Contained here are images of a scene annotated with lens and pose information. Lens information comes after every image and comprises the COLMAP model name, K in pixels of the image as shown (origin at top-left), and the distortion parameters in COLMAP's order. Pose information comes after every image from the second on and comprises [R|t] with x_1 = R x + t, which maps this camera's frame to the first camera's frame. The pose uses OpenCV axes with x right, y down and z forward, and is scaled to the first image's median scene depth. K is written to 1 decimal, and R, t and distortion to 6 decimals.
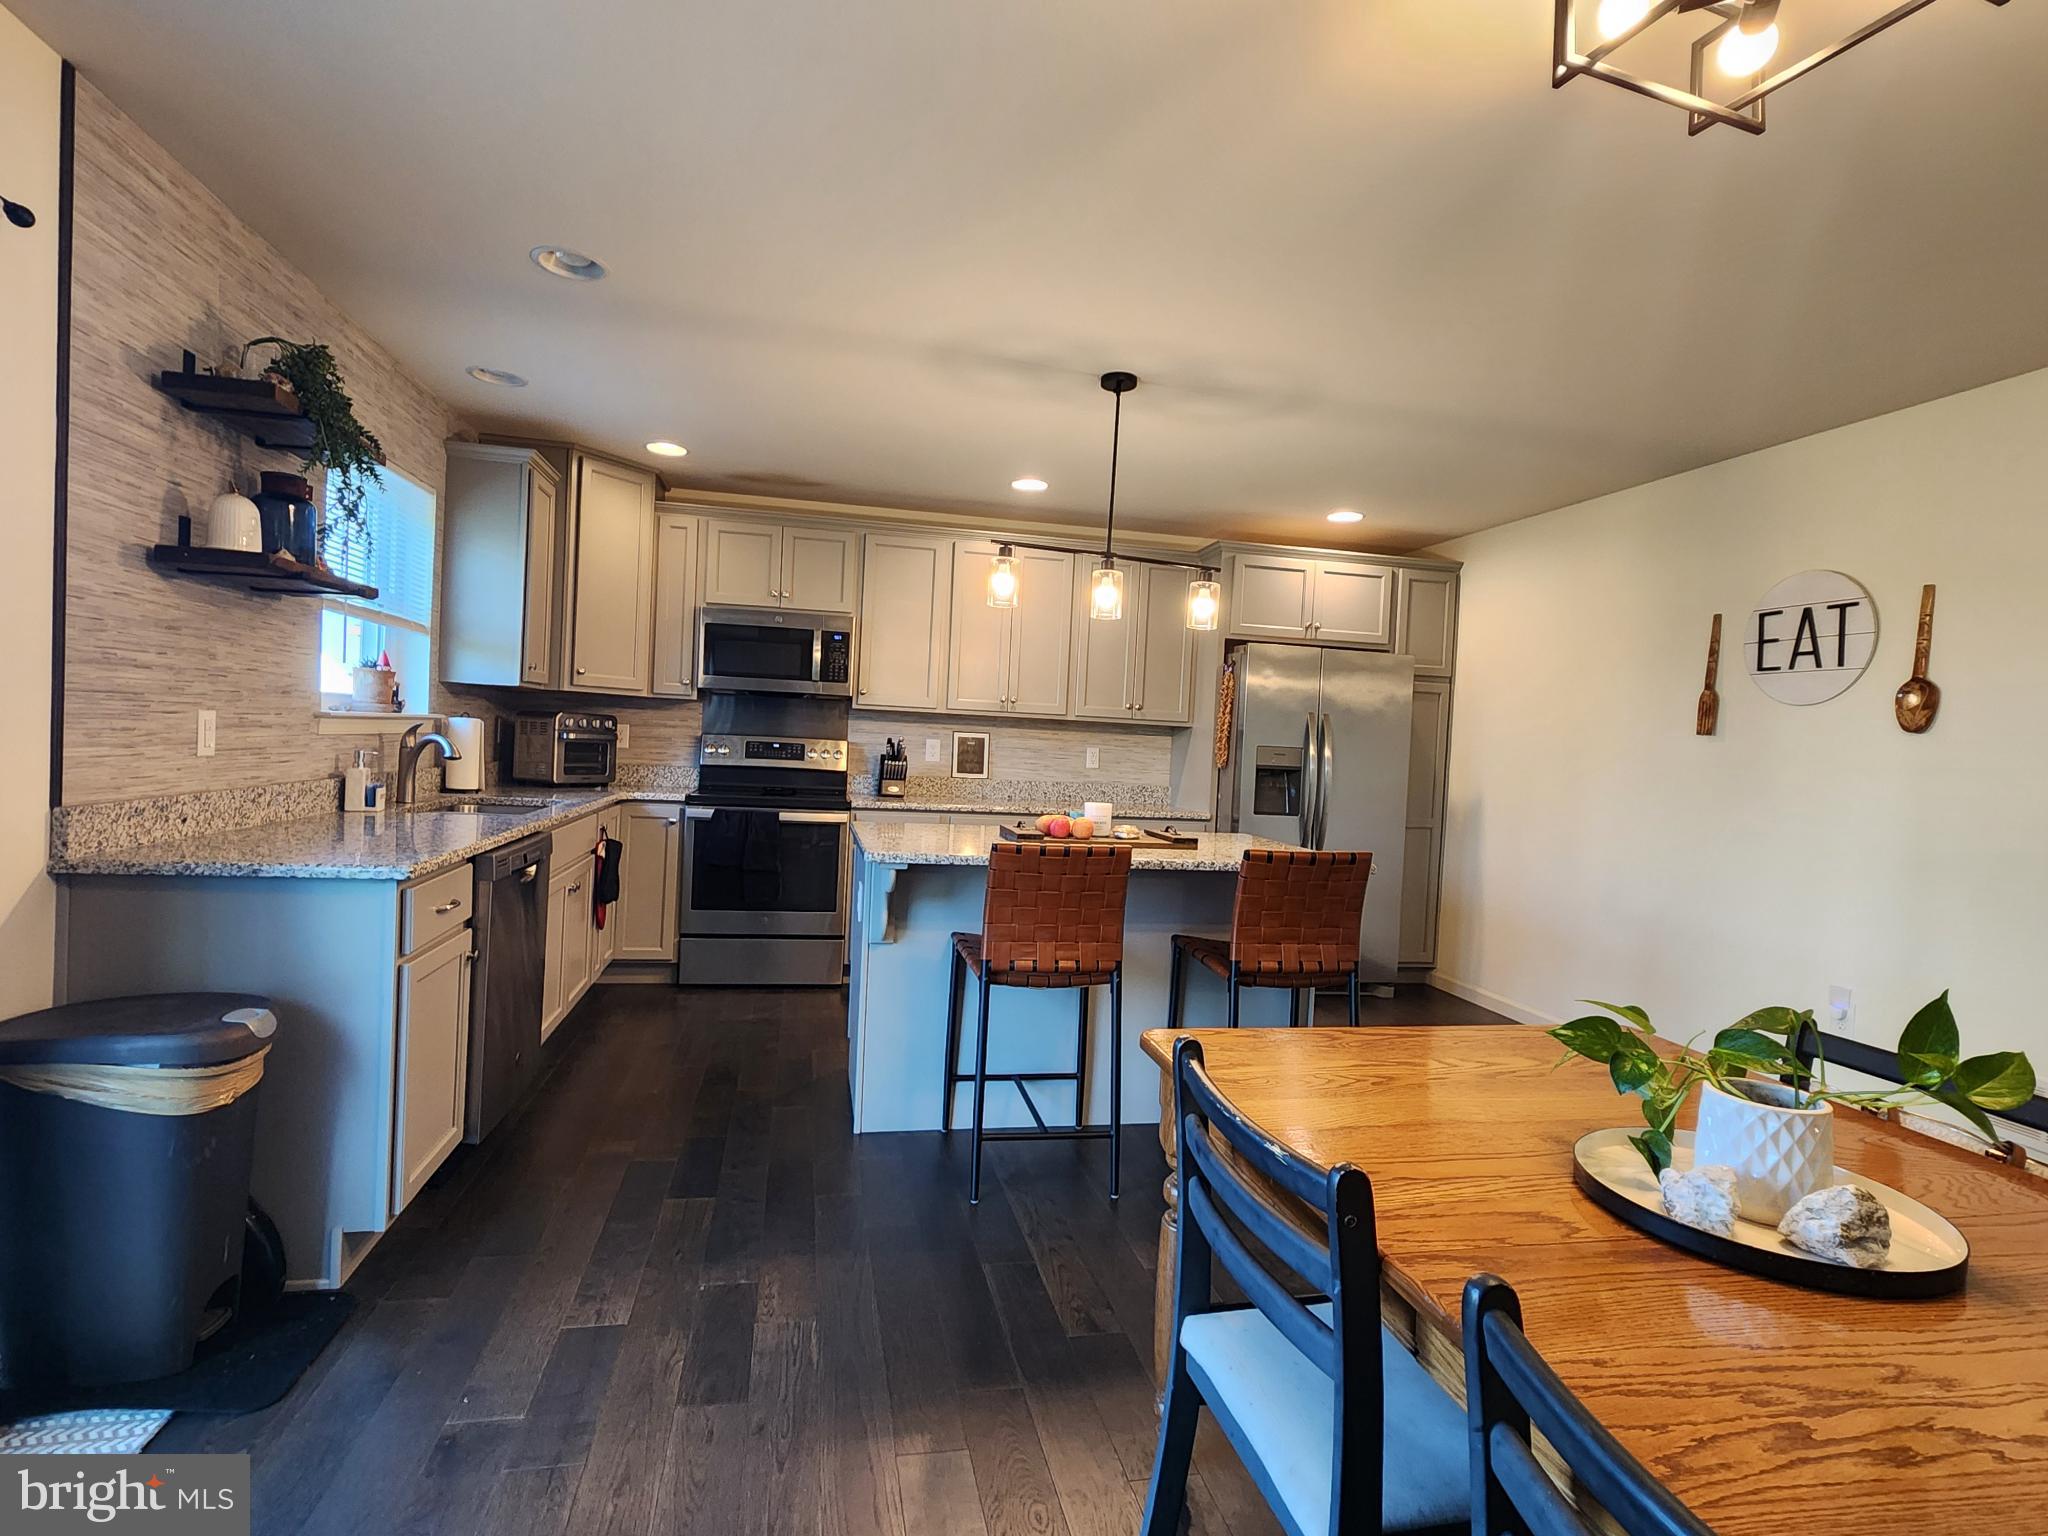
lens RADIAL K [[985.4, 0, 1024.0], [0, 985.4, 768.0], [0, 0, 1]] dist [0.002669, 0.001157]
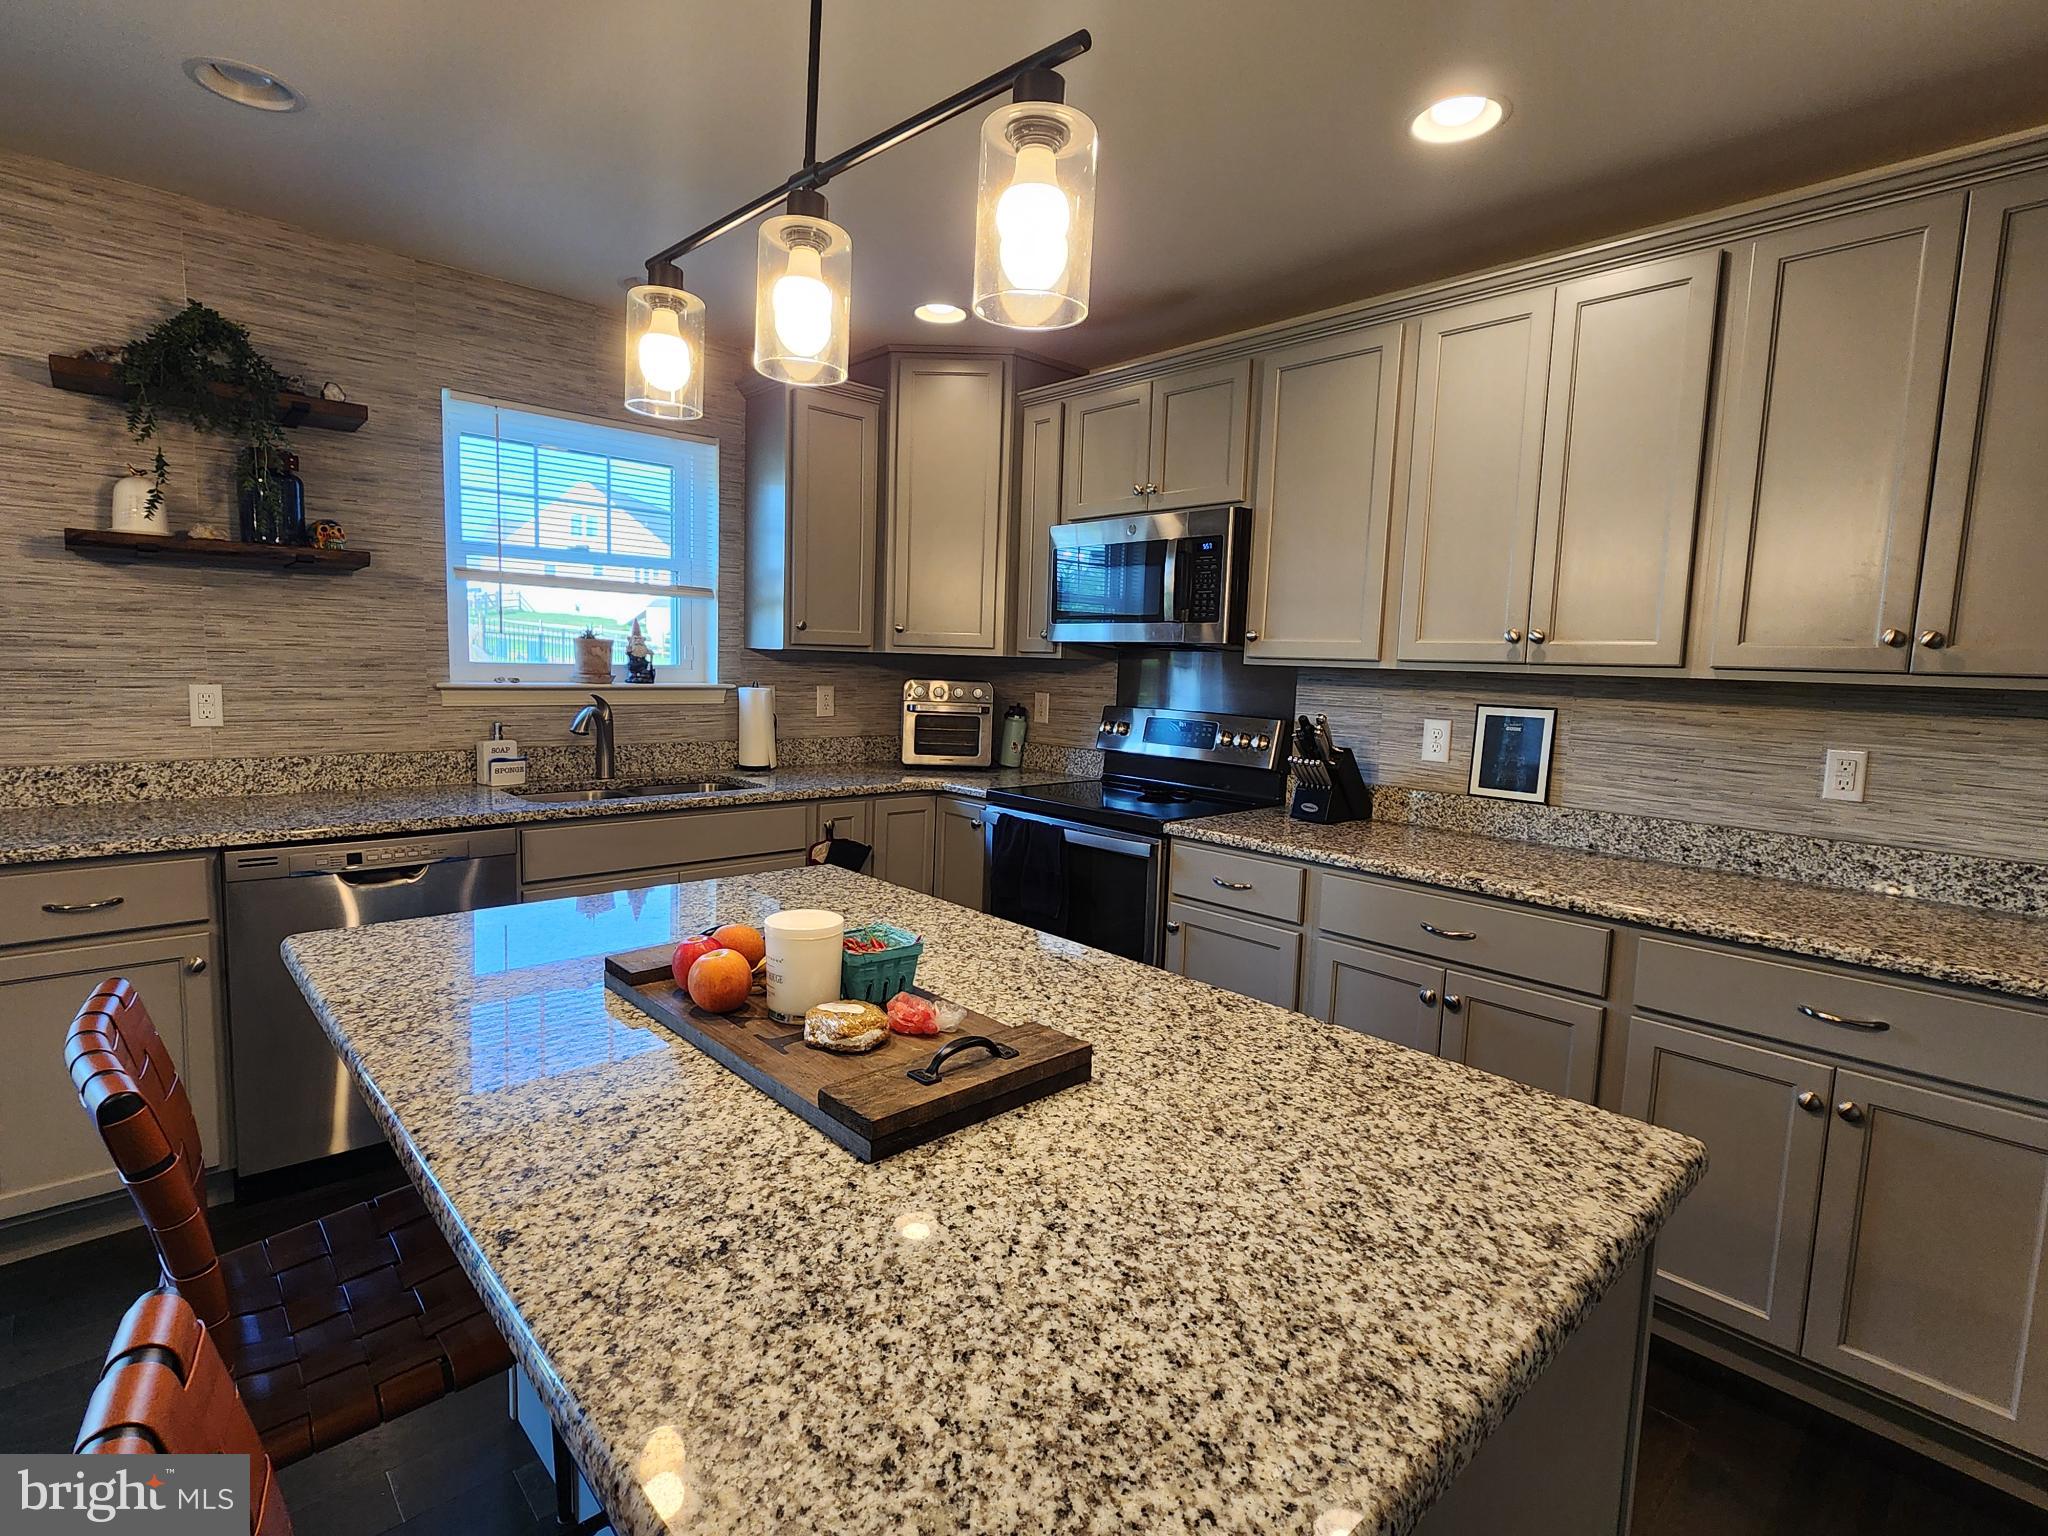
lens RADIAL K [[1003.4, 0, 1011.3], [0, 1003.4, 772.3], [0, 0, 1]] dist [0.000635, 0.001790]
pose [[0.509558, 0.065265, -0.857958, 0.367832], [-0.033118, 0.997868, 0.056239, -0.034295], [0.859799, -0.000243, 0.510633, 0.765204]]
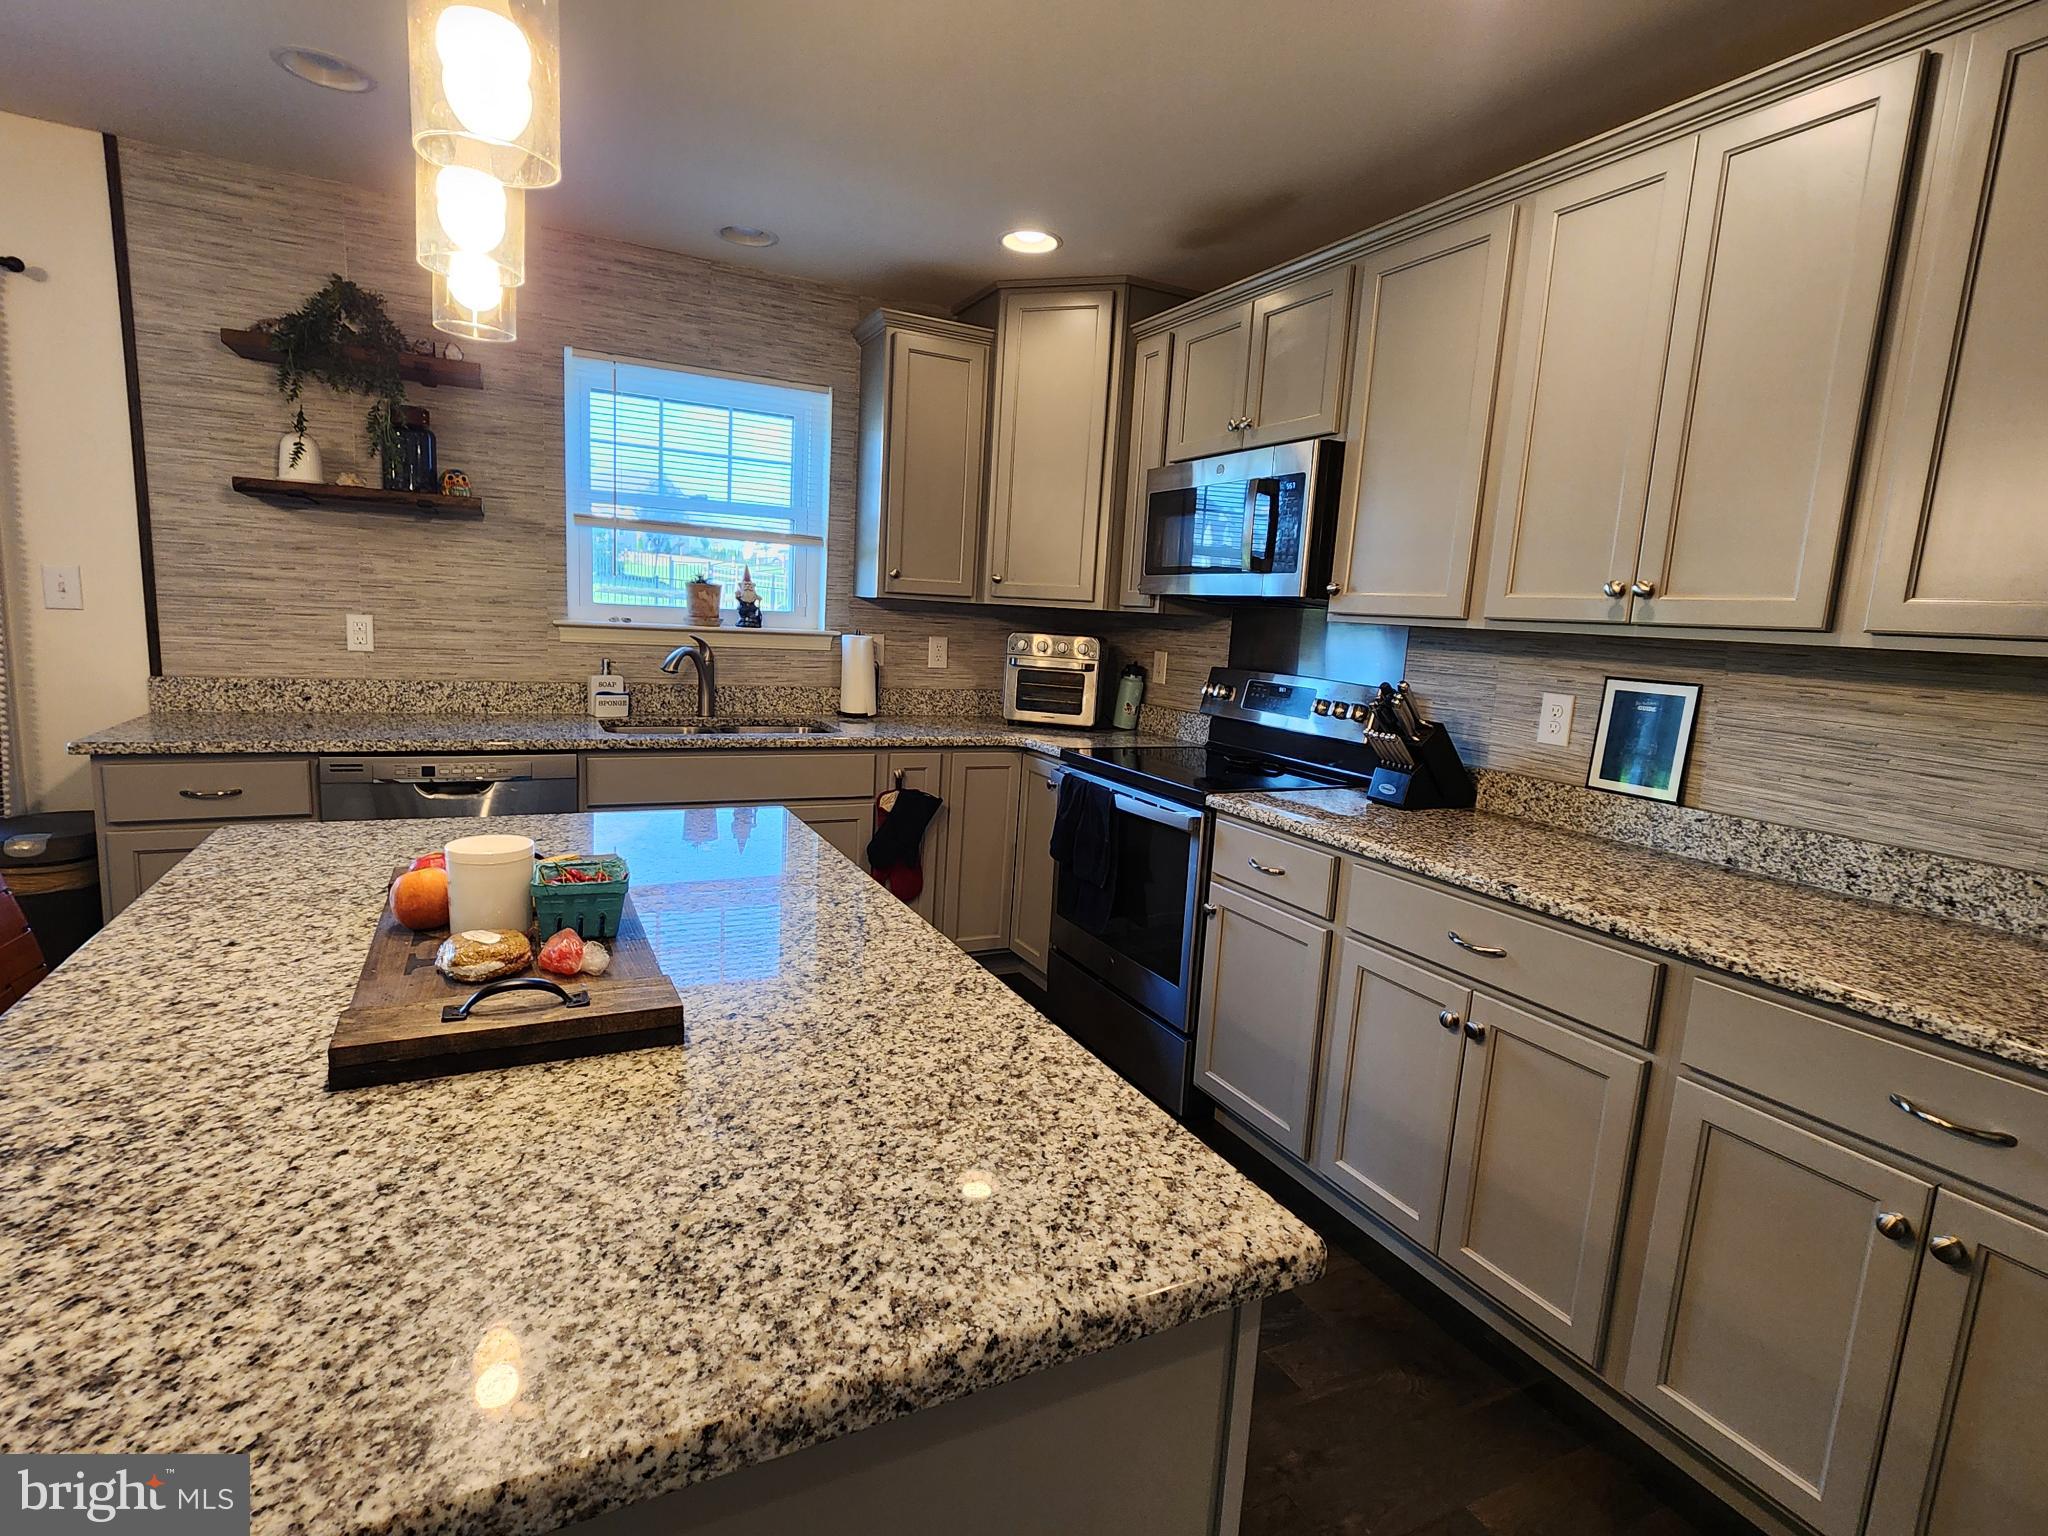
lens RADIAL K [[1003.4, 0, 1011.3], [0, 1003.4, 772.3], [0, 0, 1]] dist [0.000635, 0.001790]
pose [[0.251215, 0.119841, -0.960484, 0.401646], [-0.072826, 0.991833, 0.104705, -0.034253], [0.965188, 0.043644, 0.257891, 0.944579]]
